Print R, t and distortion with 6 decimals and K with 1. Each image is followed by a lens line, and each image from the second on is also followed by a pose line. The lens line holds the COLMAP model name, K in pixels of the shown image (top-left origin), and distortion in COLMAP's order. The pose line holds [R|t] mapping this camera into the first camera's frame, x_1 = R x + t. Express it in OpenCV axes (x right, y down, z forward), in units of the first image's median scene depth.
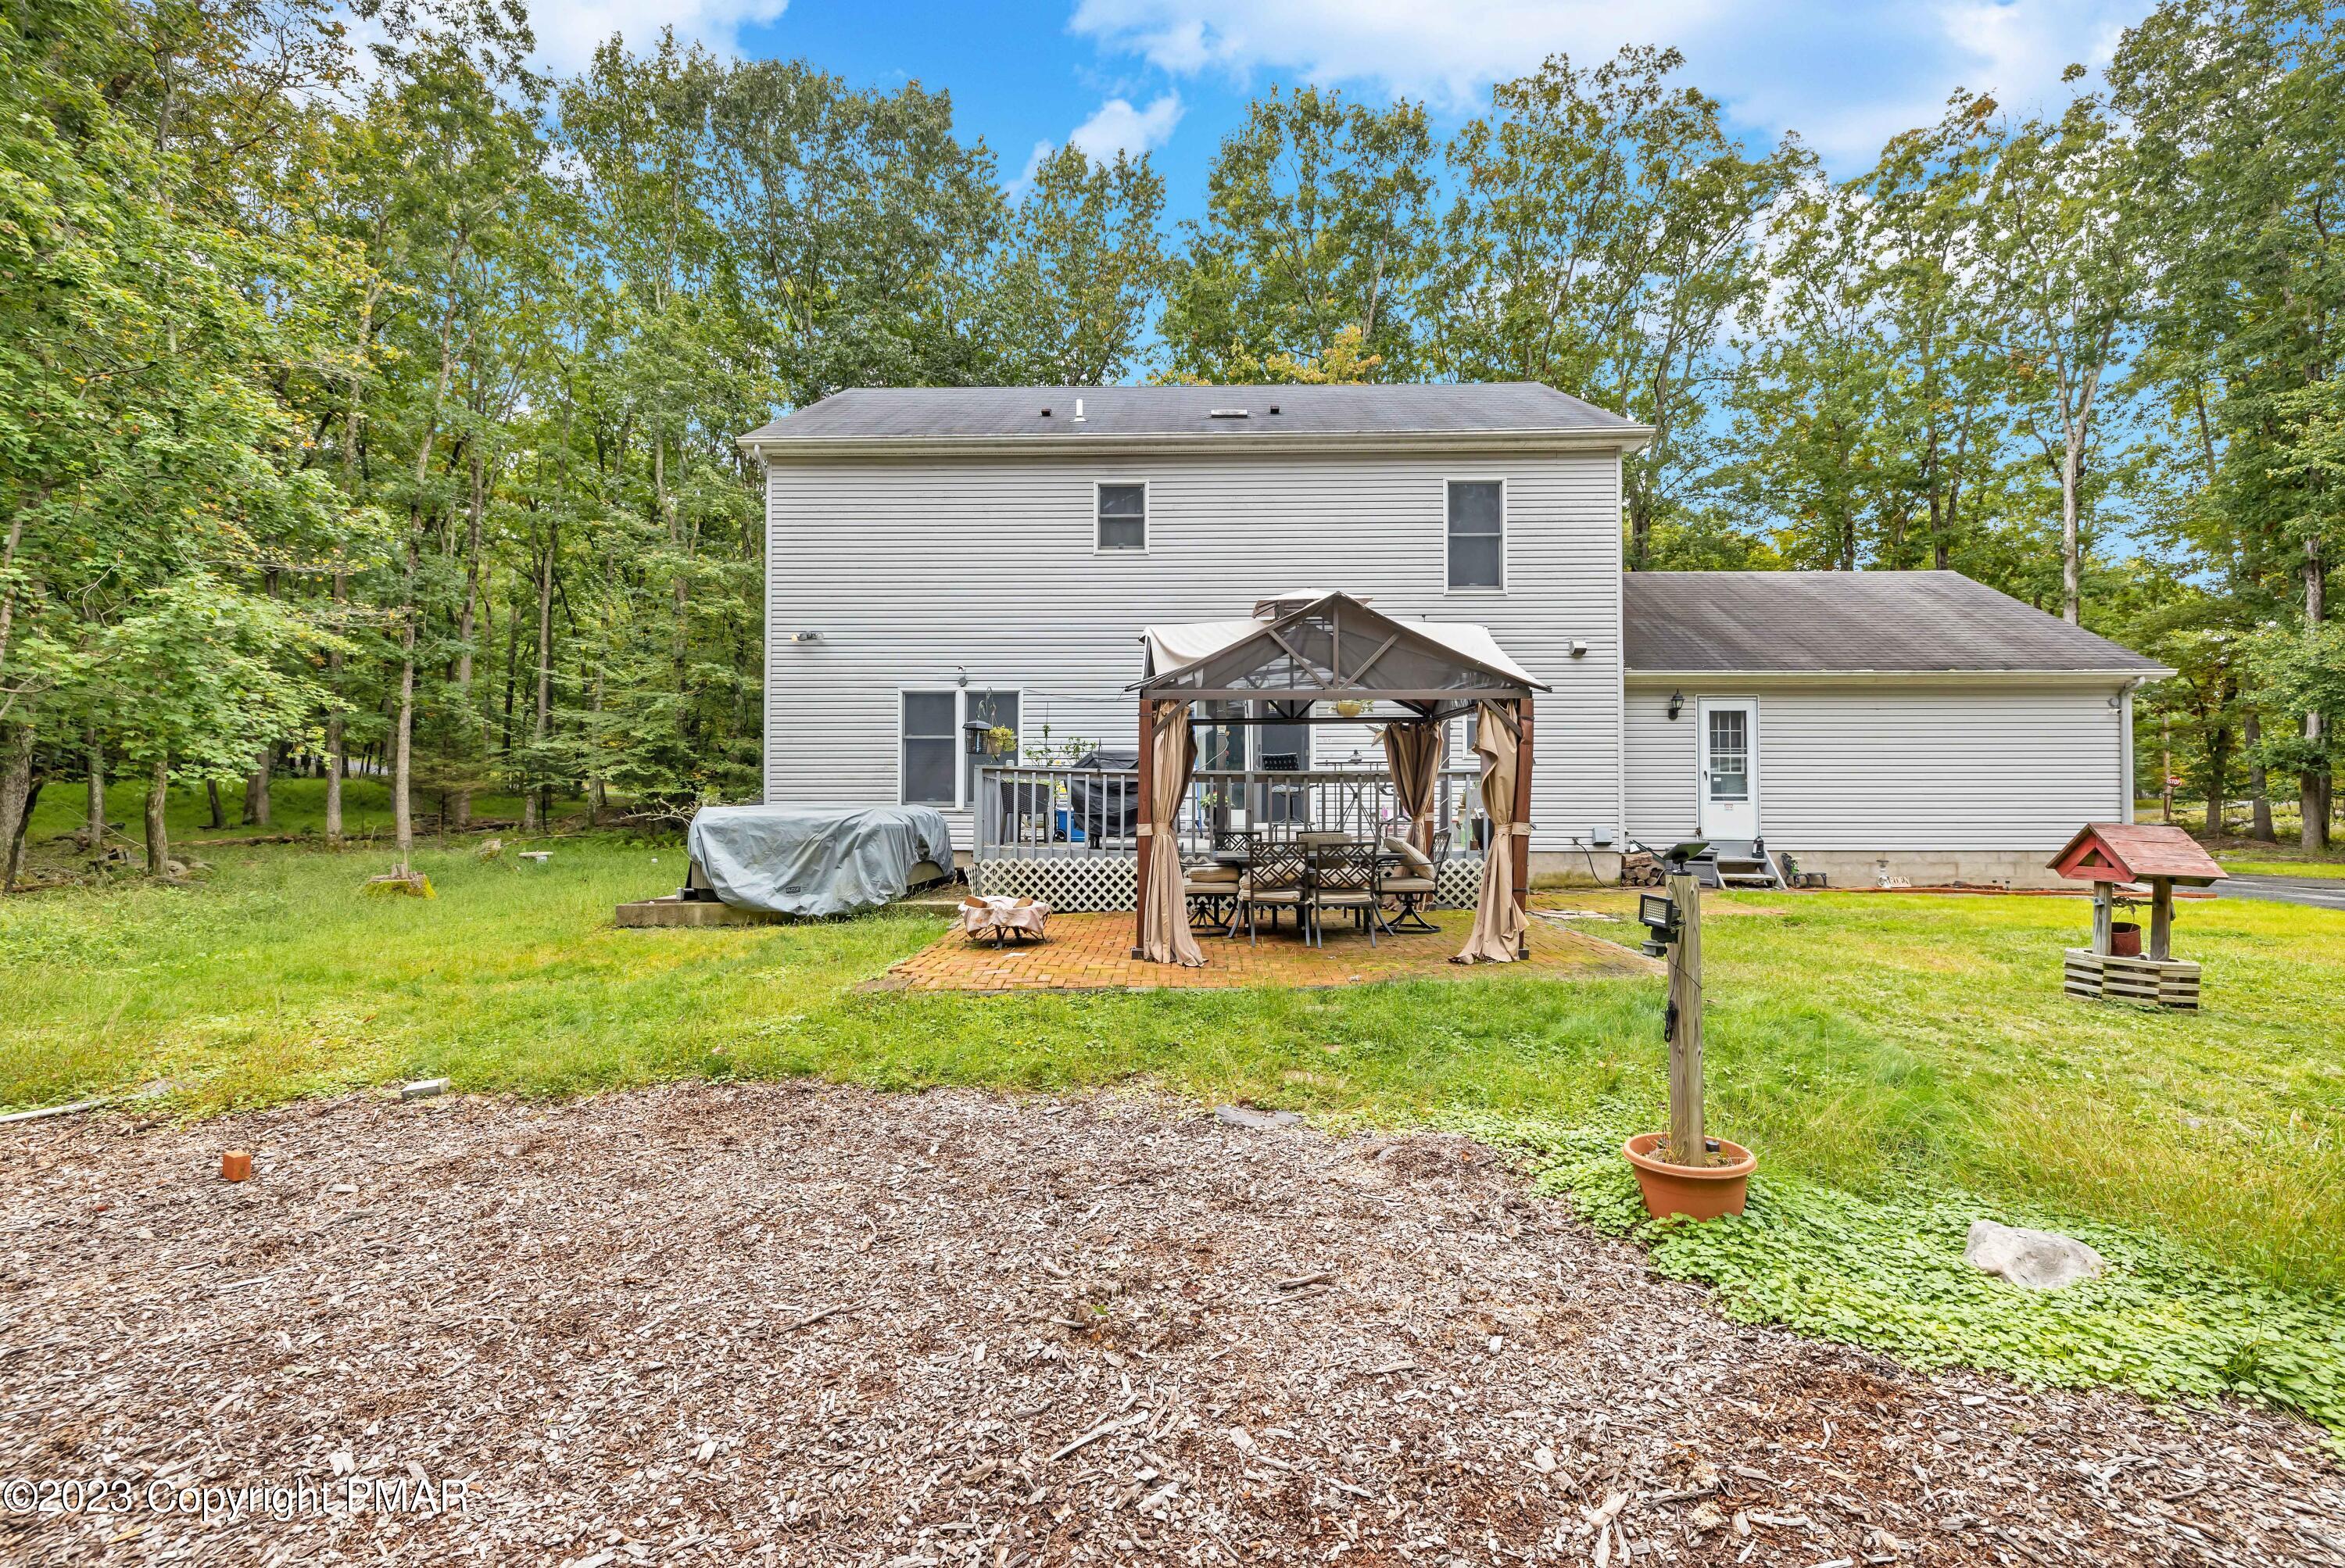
lens RADIAL K [[983.1, 0, 1175.5], [0, 983.1, 789.6], [0, 0, 1]] dist [0.002444, 0.000377]
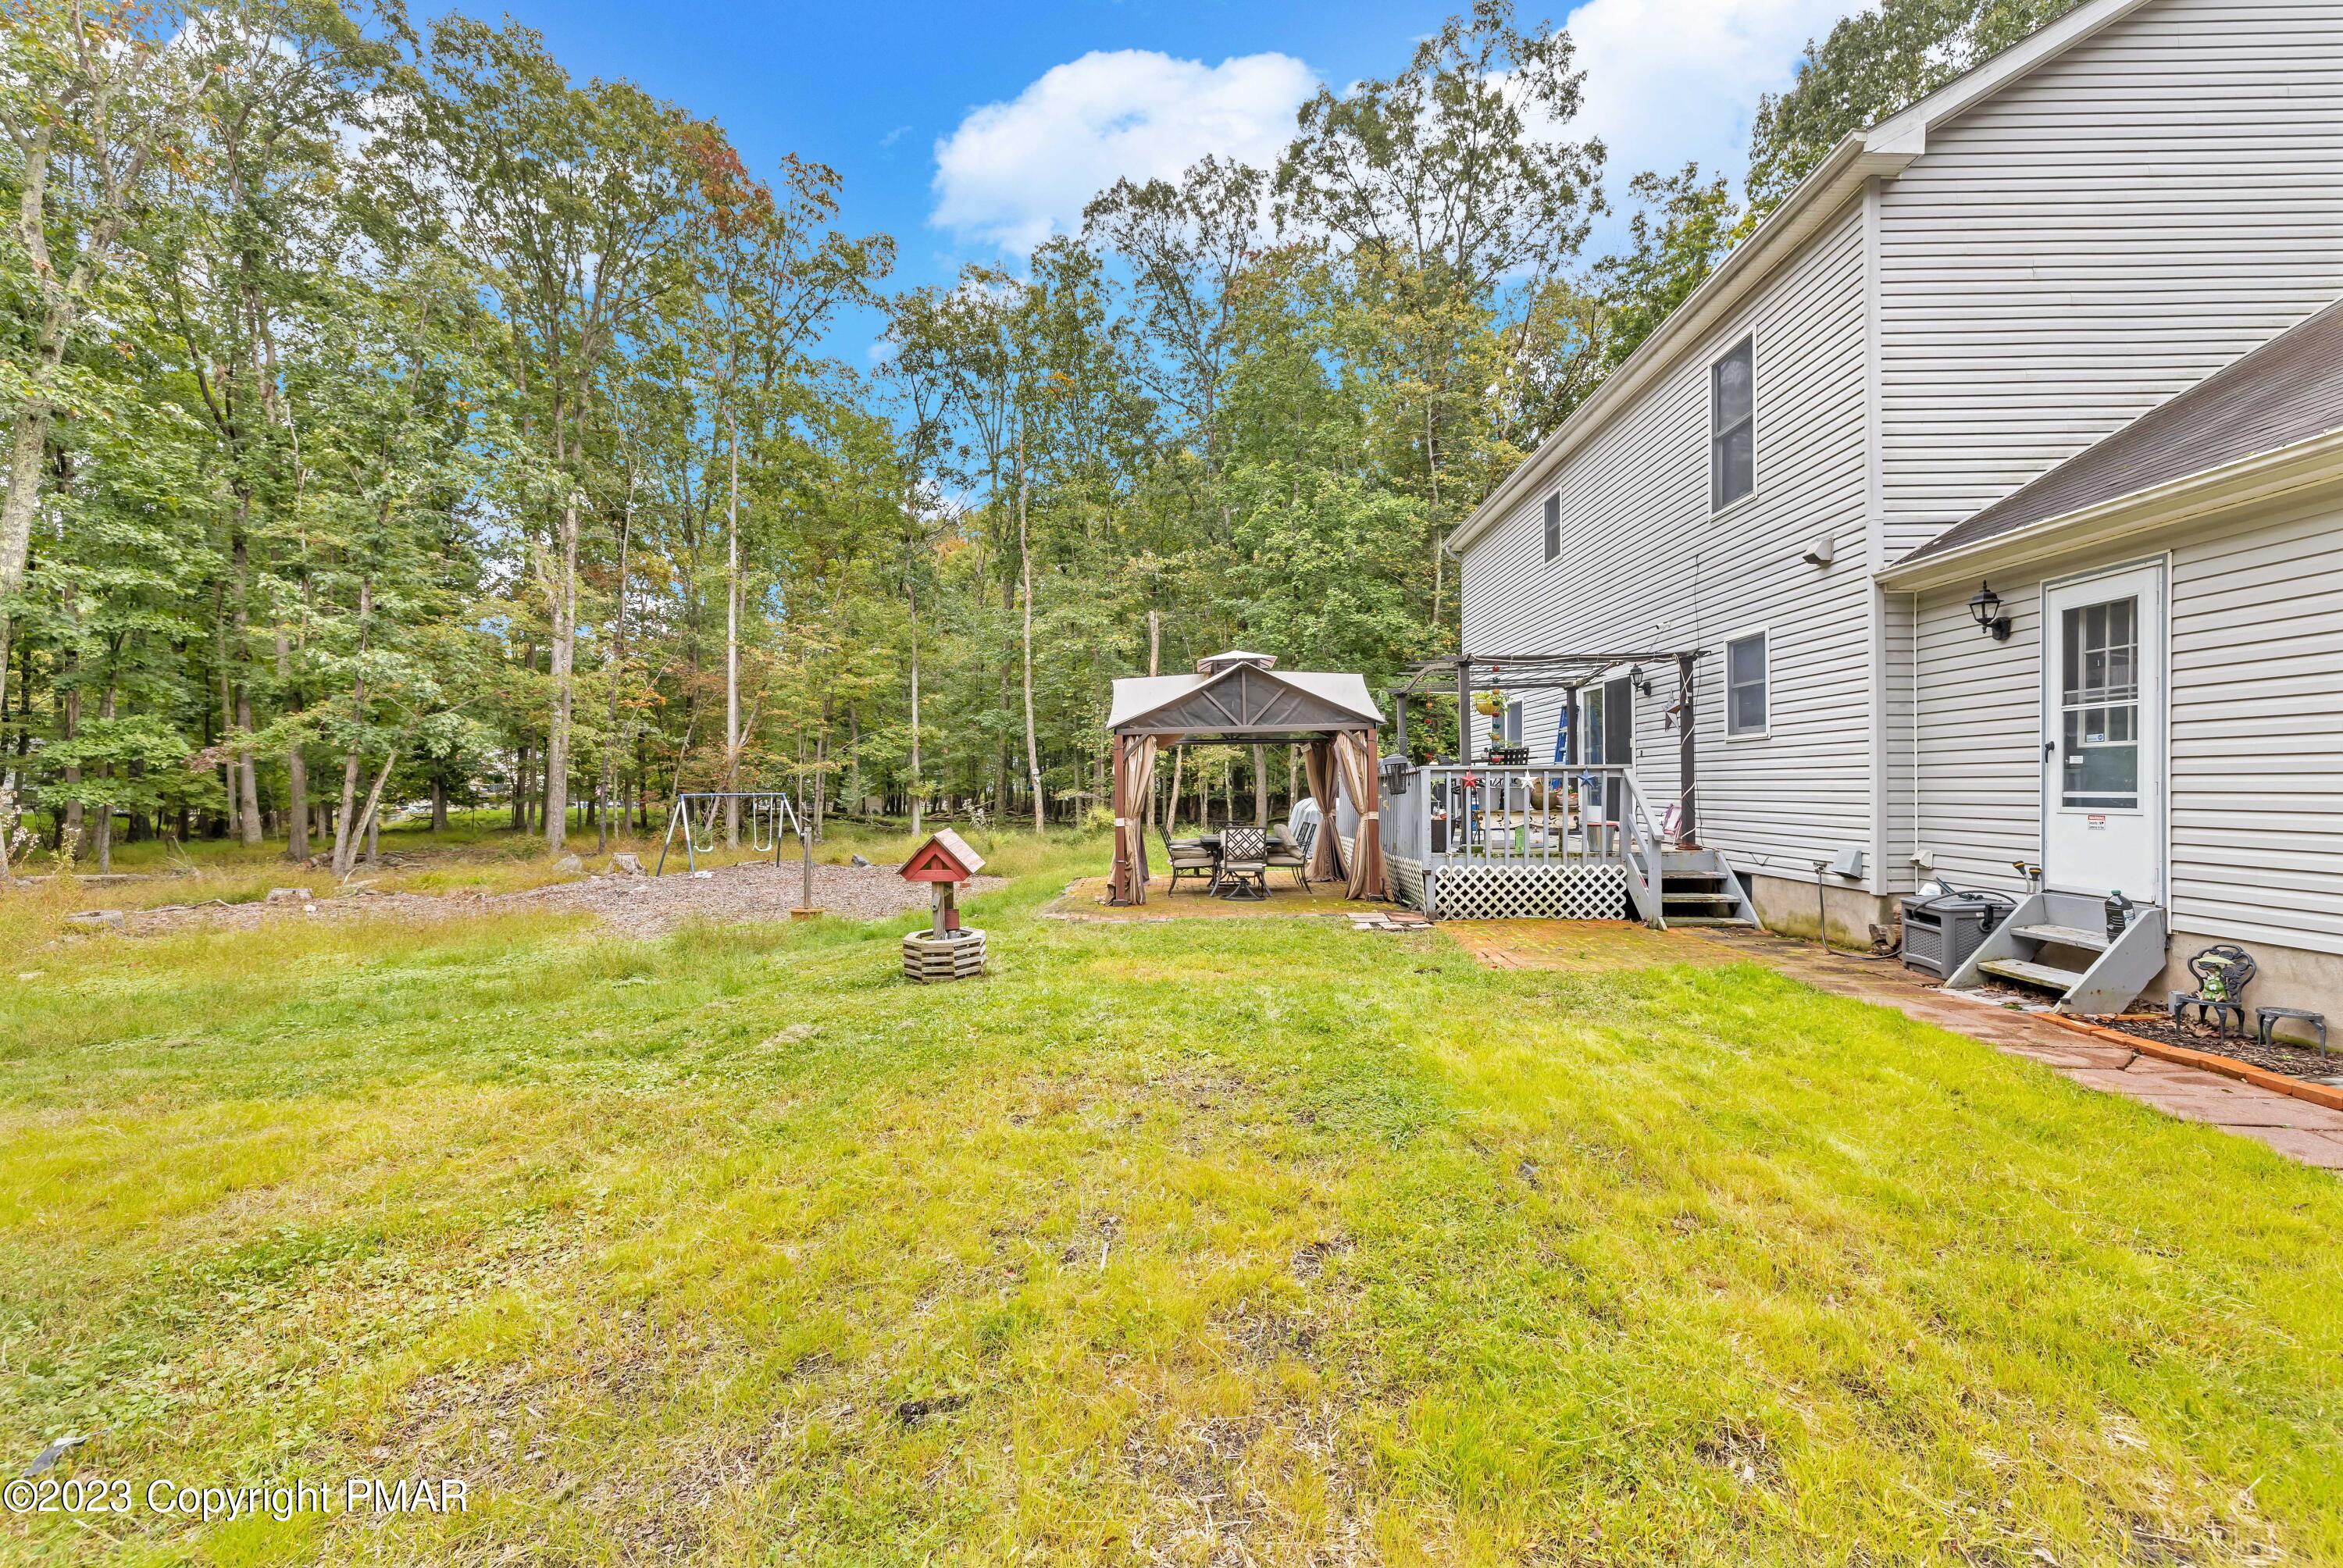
lens RADIAL K [[982.2, 0, 1174.5], [0, 982.2, 789.6], [0, 0, 1]] dist [0.002444, 0.000377]
pose [[0.038218, 0.003612, -0.999263, 0.989555], [0.010905, 0.999932, 0.004031, -0.002739], [0.999210, -0.011051, 0.038177, 0.569841]]
